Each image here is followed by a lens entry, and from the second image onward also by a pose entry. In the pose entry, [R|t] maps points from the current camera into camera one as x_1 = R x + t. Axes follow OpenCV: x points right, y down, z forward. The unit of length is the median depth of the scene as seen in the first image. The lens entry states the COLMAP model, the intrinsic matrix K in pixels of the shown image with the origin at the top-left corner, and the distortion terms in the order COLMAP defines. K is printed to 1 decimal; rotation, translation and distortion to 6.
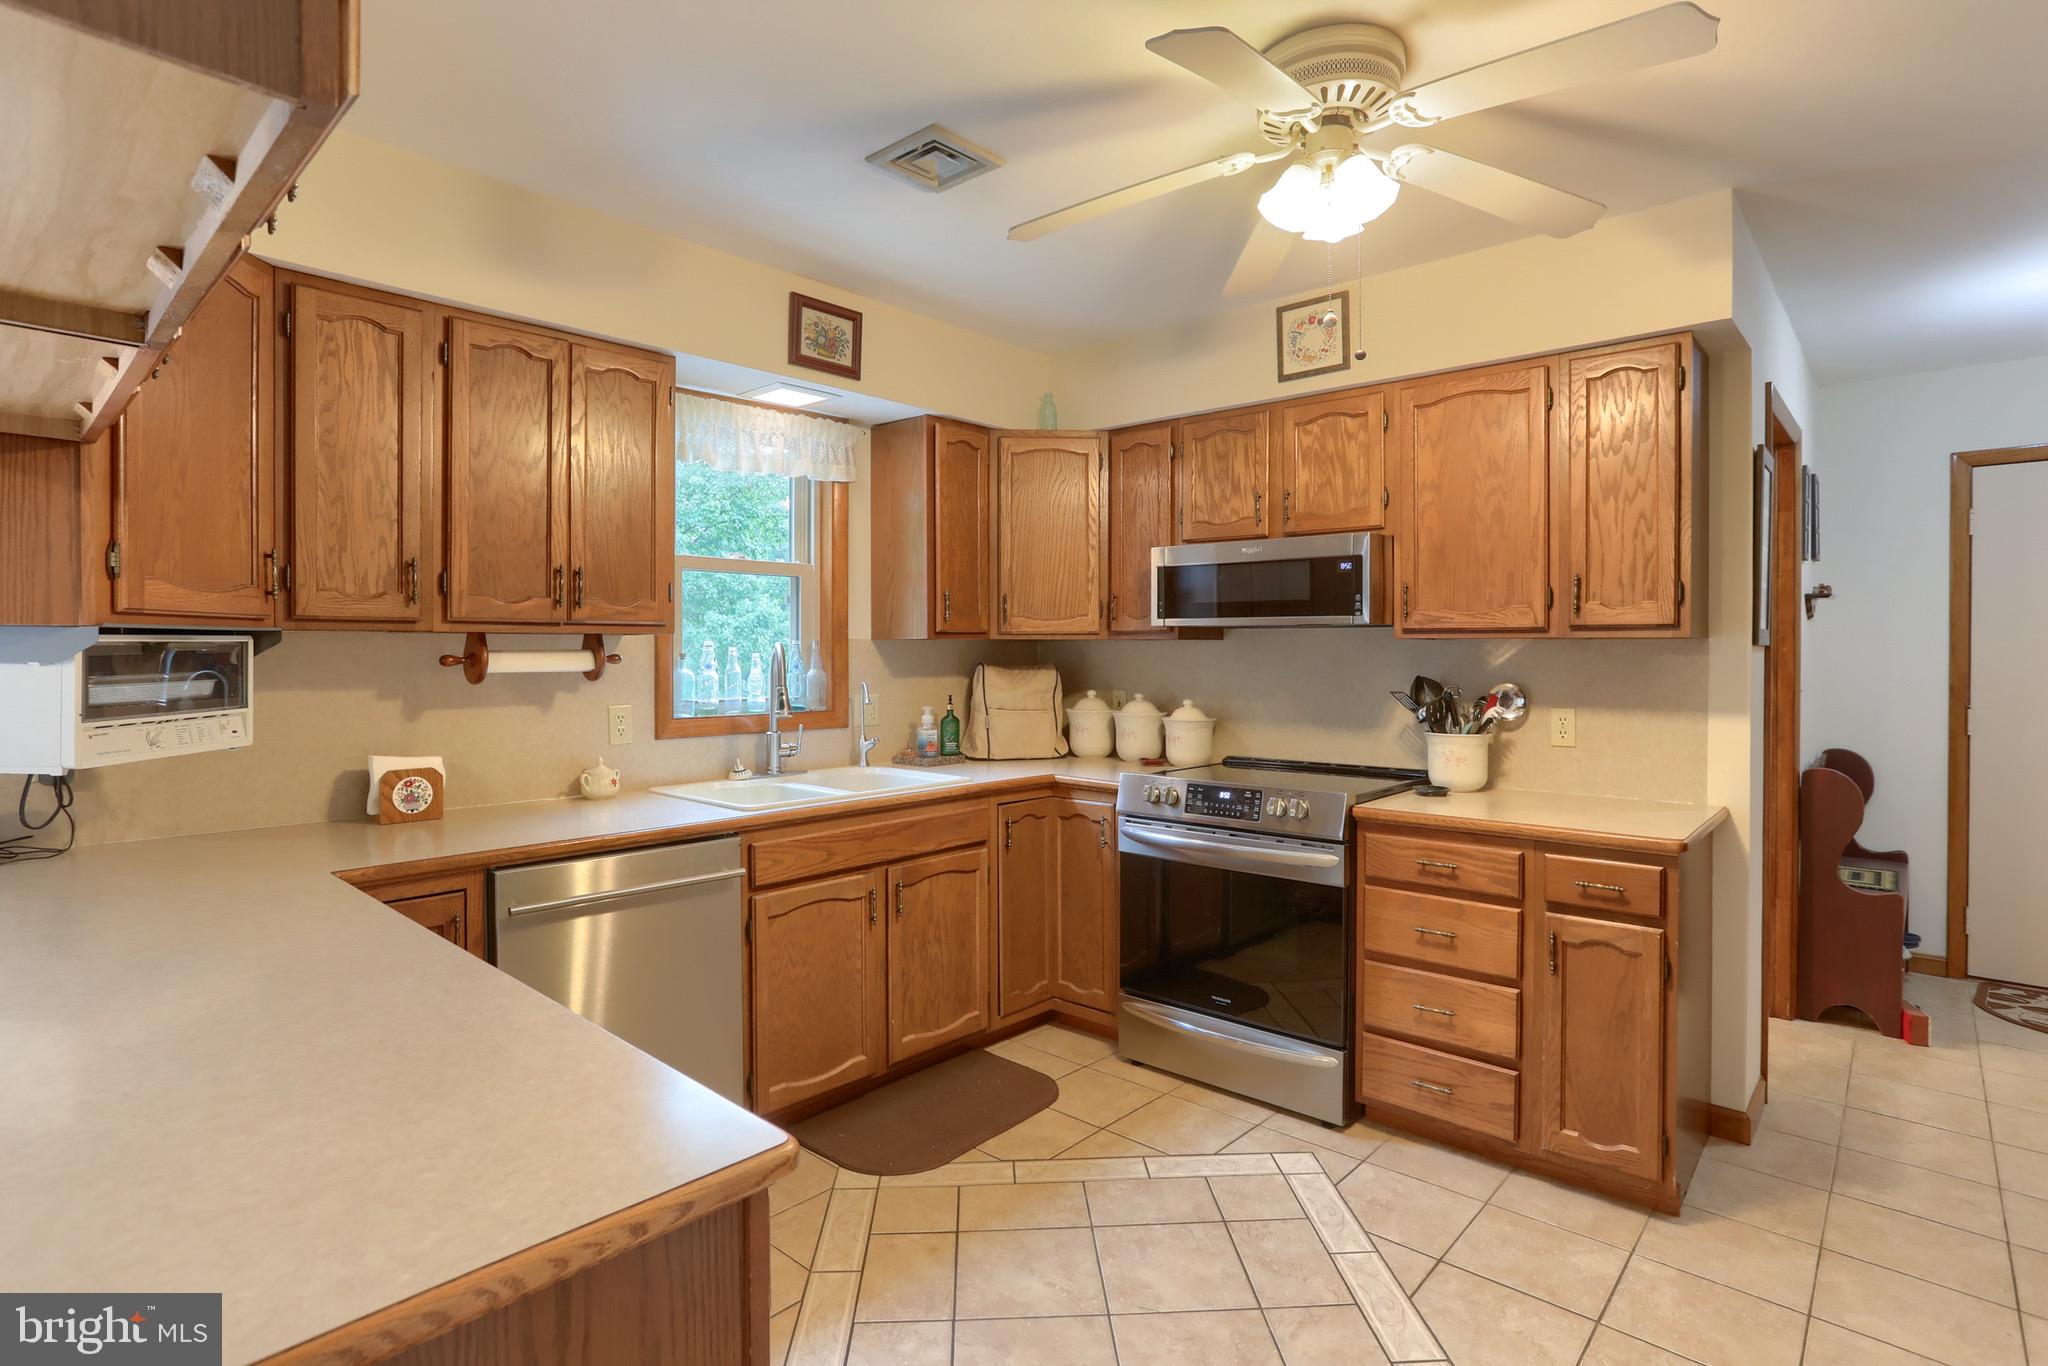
lens RADIAL K [[1017.4, 0, 1035.3], [0, 1017.4, 655.2], [0, 0, 1]] dist [-0.039025, 0.021219]
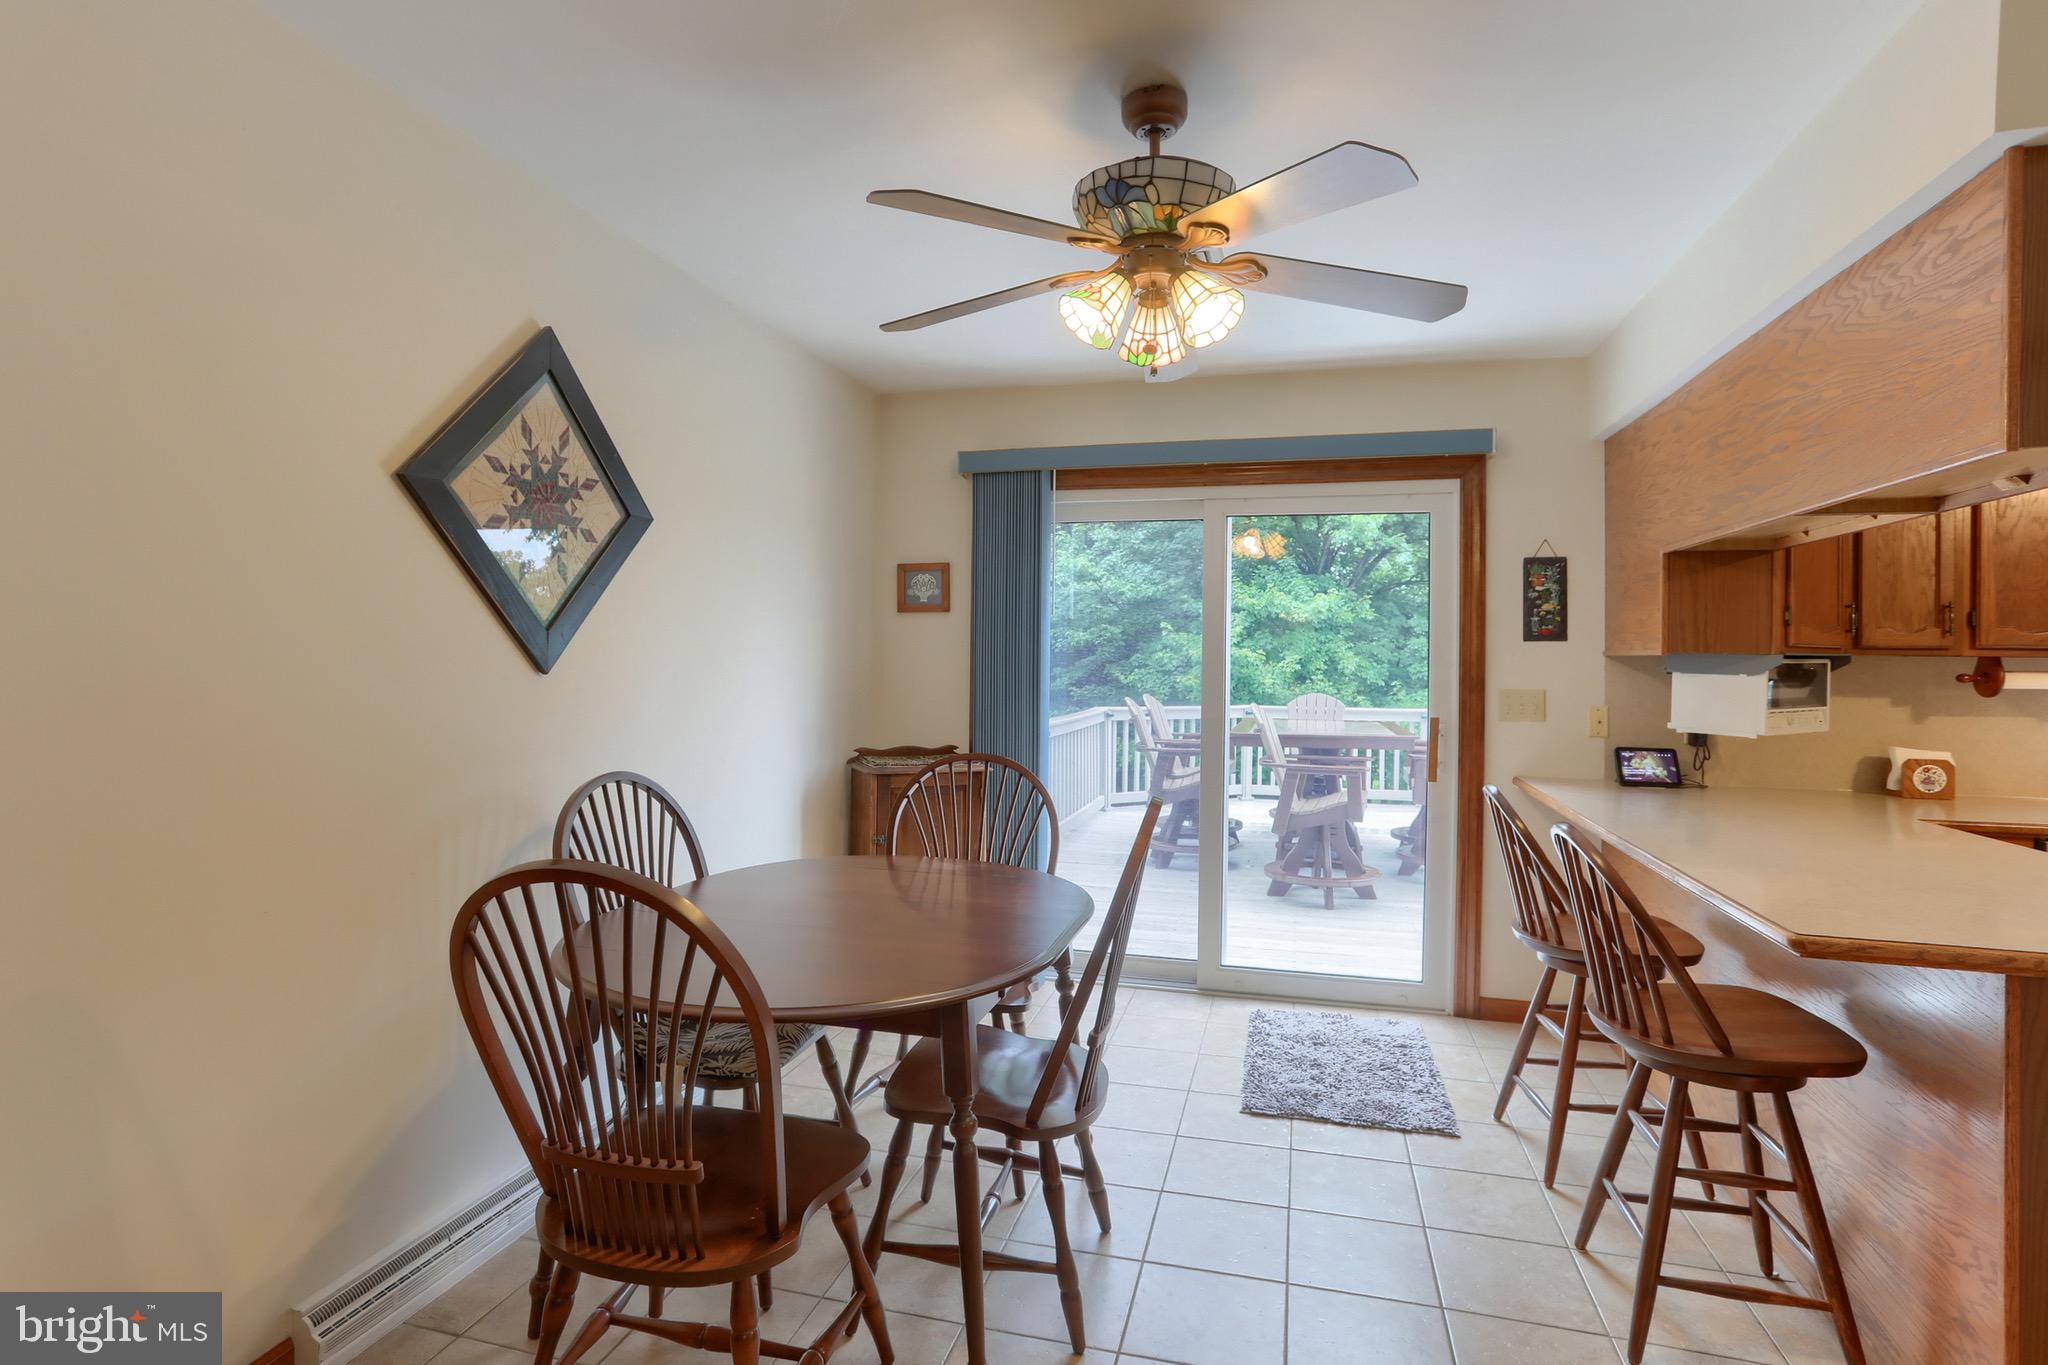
lens RADIAL K [[1017.4, 0, 1053.2], [0, 1017.4, 648.2], [0, 0, 1]] dist [-0.039025, 0.021219]
pose [[0.462427, -0.004297, -0.886647, 0.013397], [-0.014972, 0.999808, -0.012654, 0.000793], [0.886531, 0.019127, 0.462274, -0.564883]]
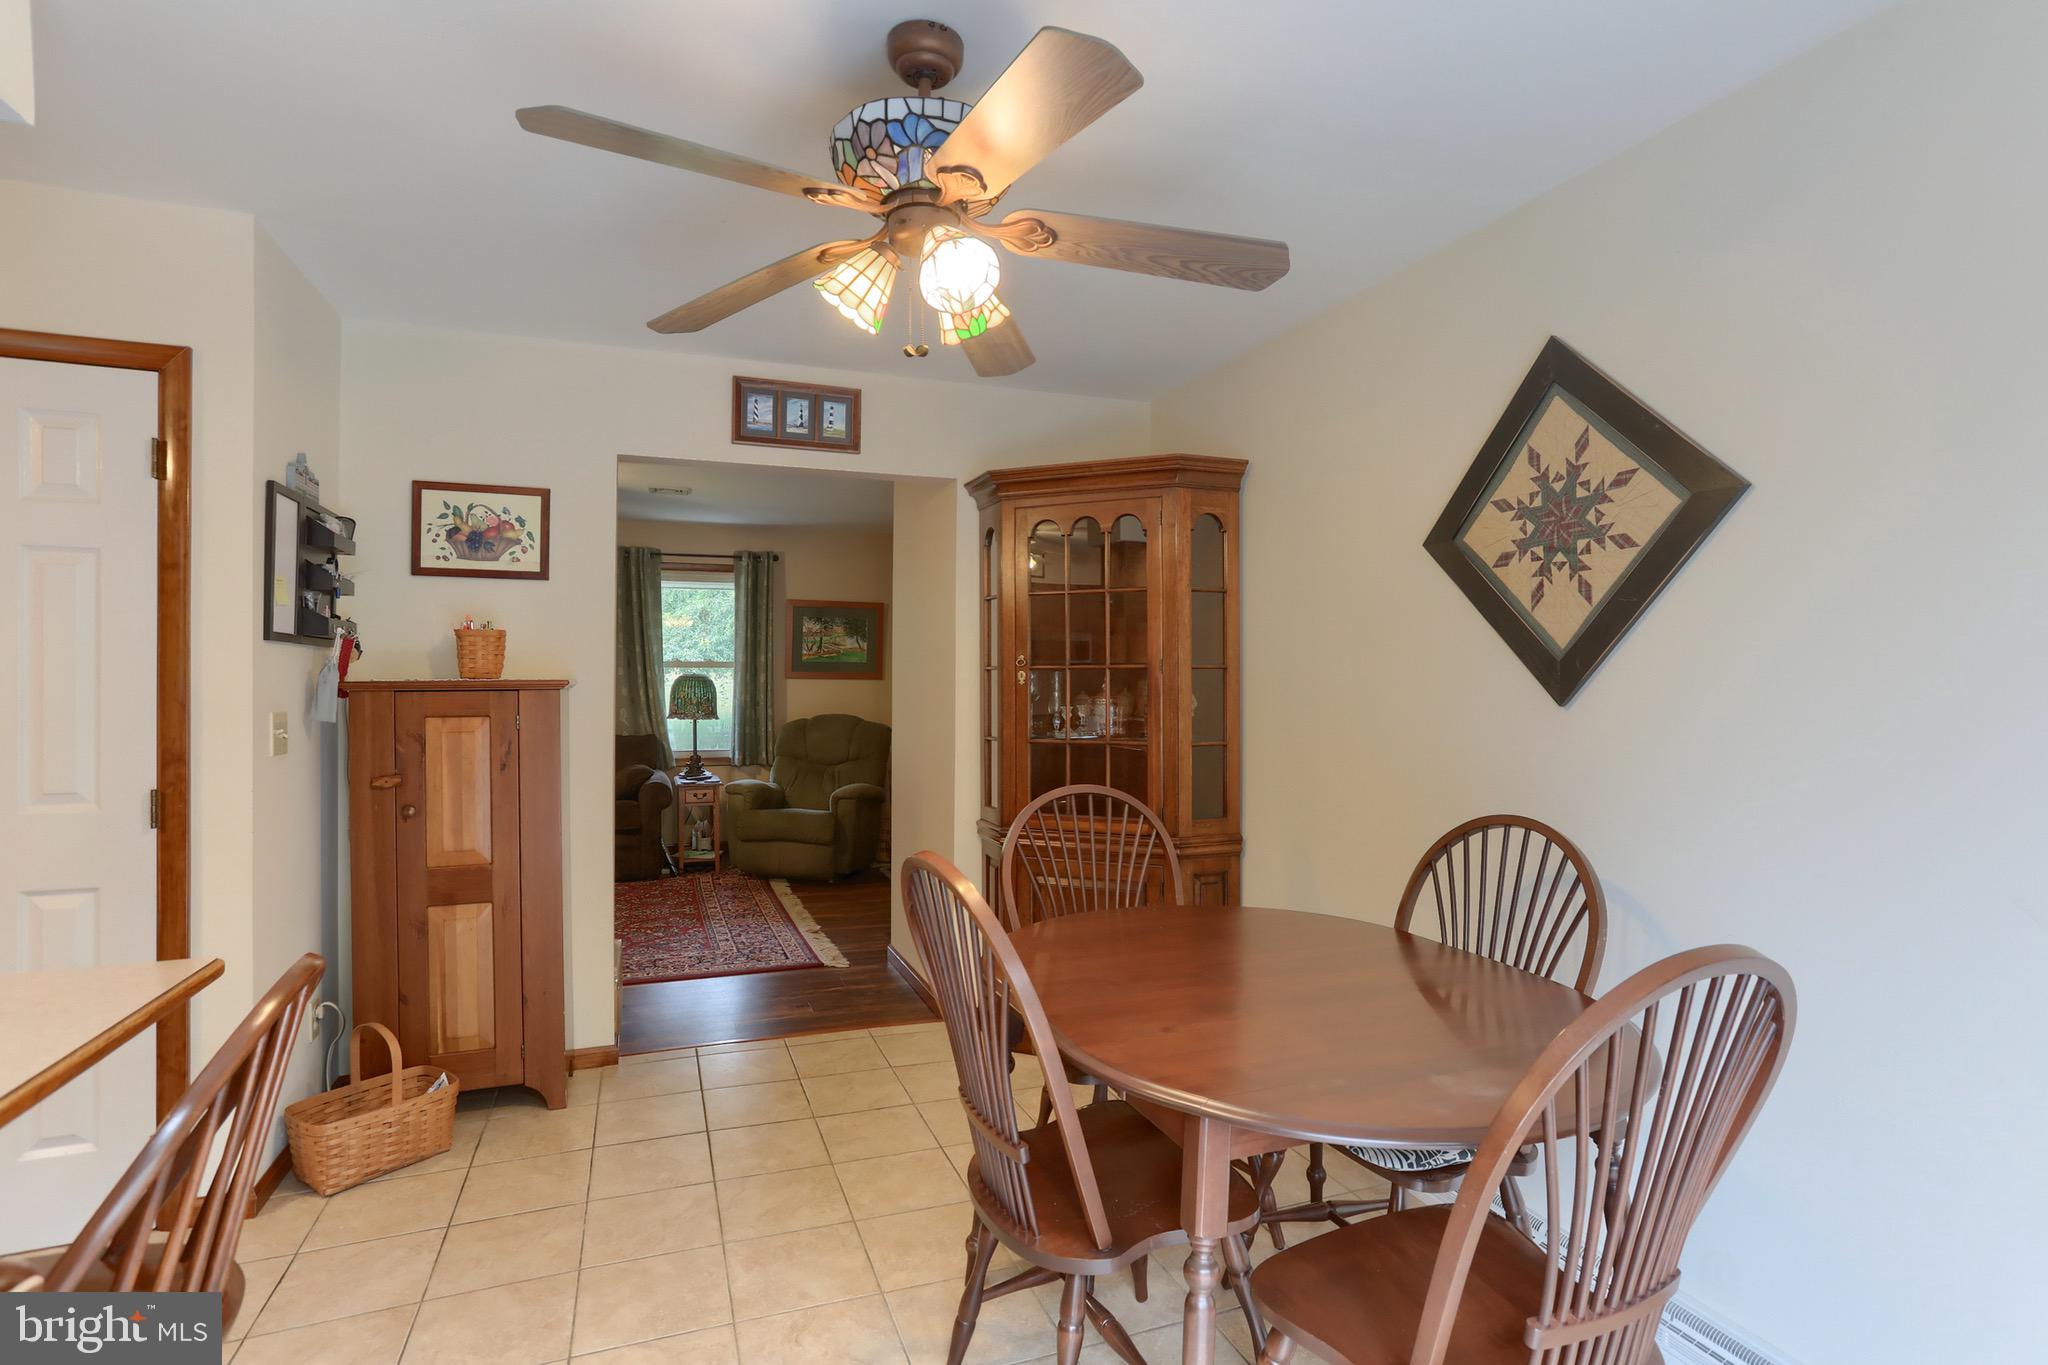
lens RADIAL K [[1017.4, 0, 1020.3], [0, 1017.4, 679.7], [0, 0, 1]] dist [-0.039025, 0.021219]
pose [[-0.885859, -0.003754, 0.463939, -0.944693], [-0.002197, 0.999990, 0.003897, -0.004131], [-0.463949, 0.002433, -0.885859, 0.363382]]
